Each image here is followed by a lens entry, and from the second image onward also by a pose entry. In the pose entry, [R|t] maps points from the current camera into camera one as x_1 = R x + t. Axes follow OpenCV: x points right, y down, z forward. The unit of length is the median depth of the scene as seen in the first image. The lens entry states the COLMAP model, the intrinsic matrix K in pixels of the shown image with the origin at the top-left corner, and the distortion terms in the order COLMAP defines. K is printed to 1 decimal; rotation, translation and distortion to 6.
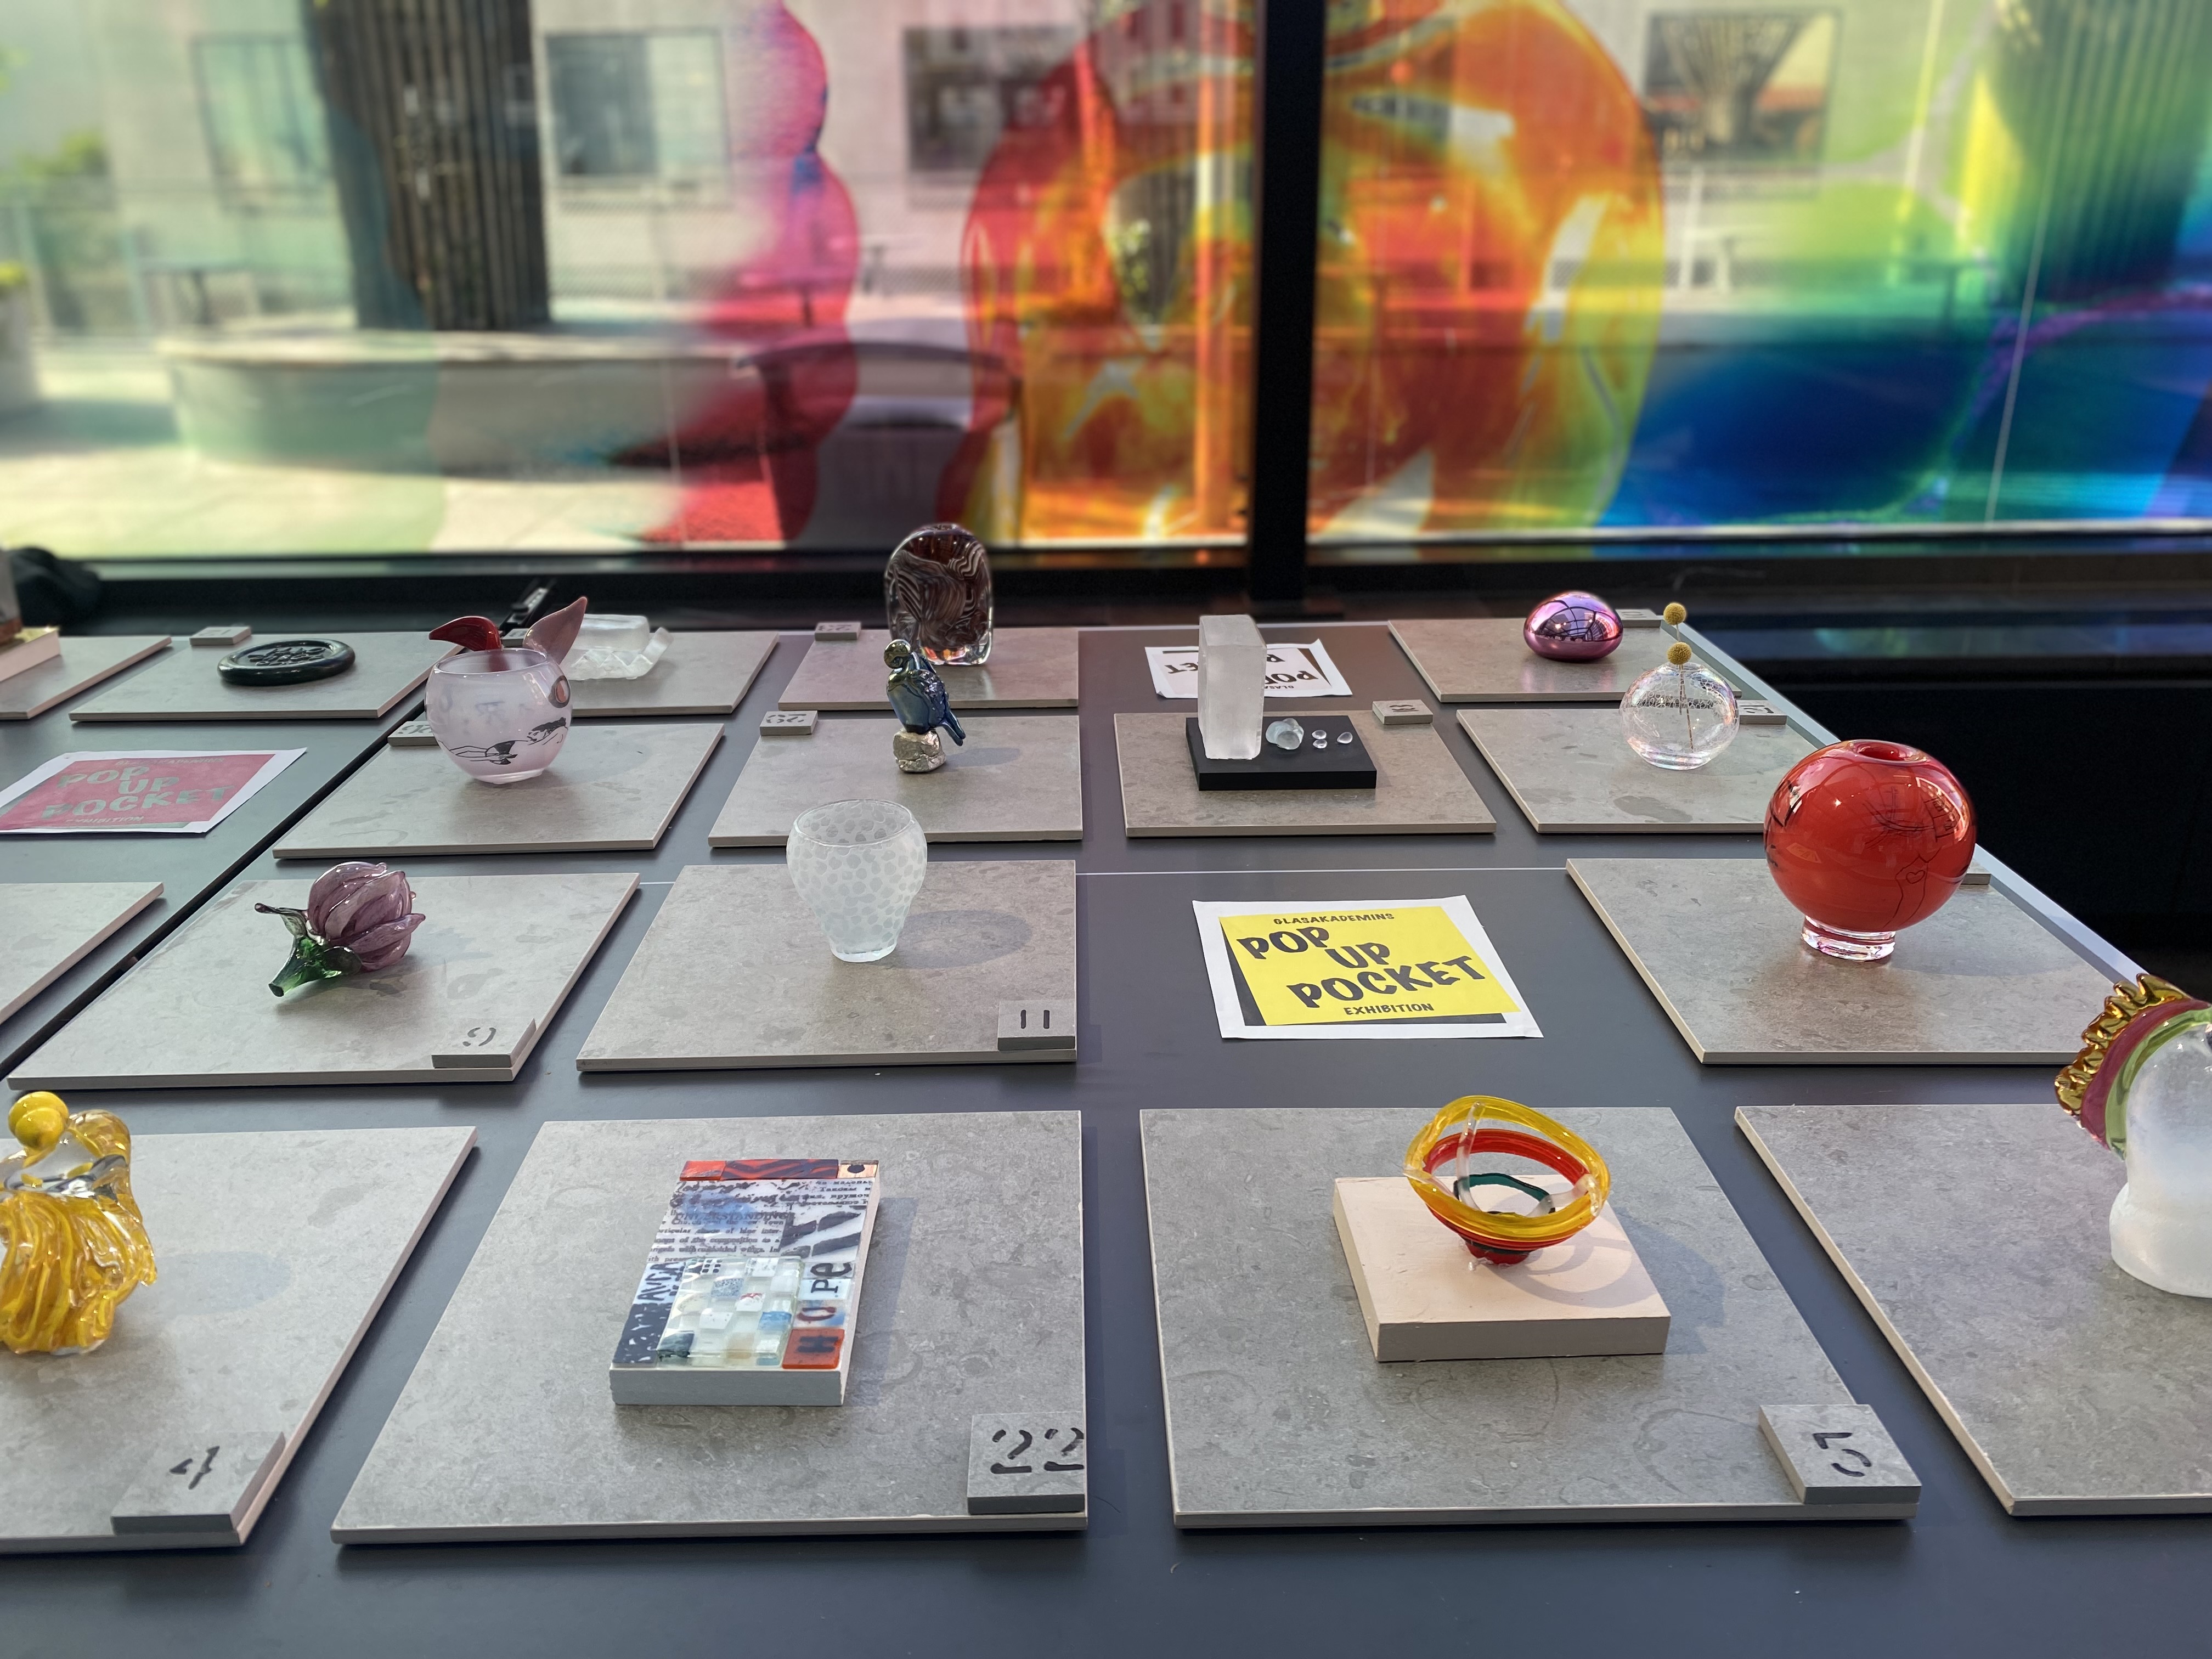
lens RADIAL K [[1733.5, 0, 1108.7], [0, 1733.5, 825.5], [0, 0, 1]] dist [-0.017497, 0.001911]
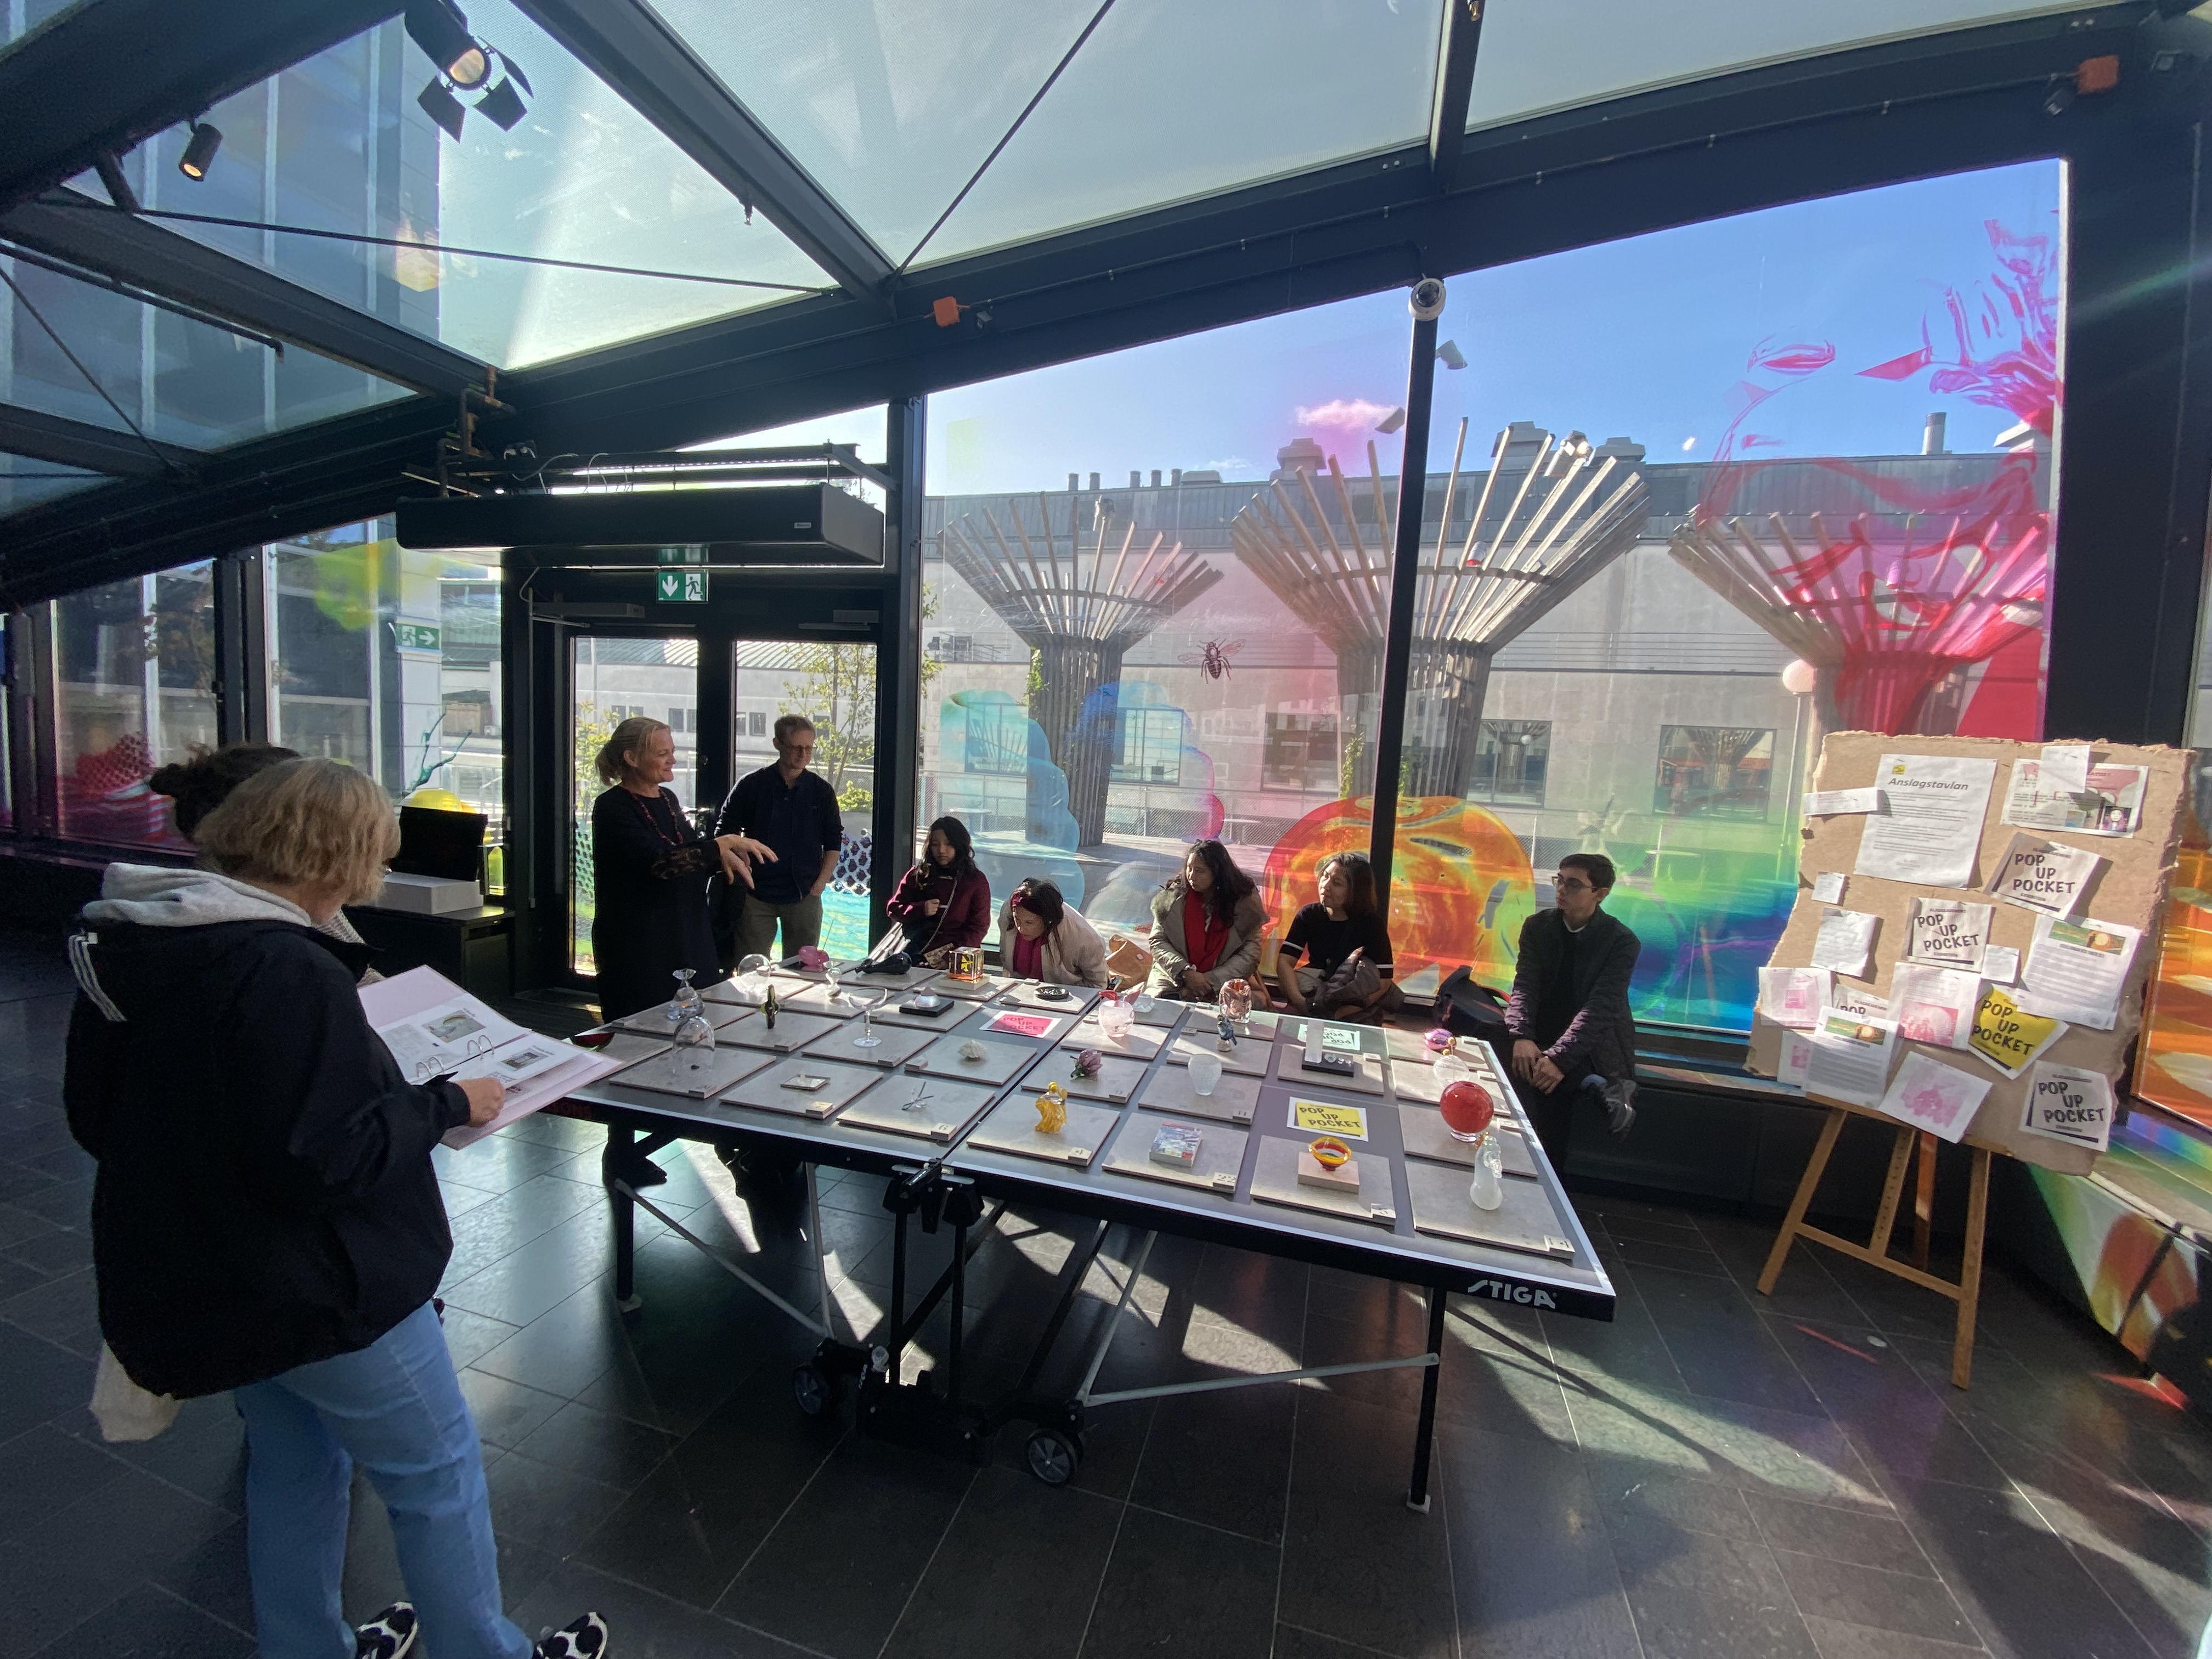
lens RADIAL K [[898.3, 0, 1105.7], [0, 898.3, 817.2], [0, 0, 1]] dist [-0.002399, -0.000535]
pose [[0.958120, 0.089261, -0.272102, 0.148705], [-0.165330, 0.948248, -0.271092, 0.066672], [0.233822, 0.304725, 0.923293, -1.160582]]
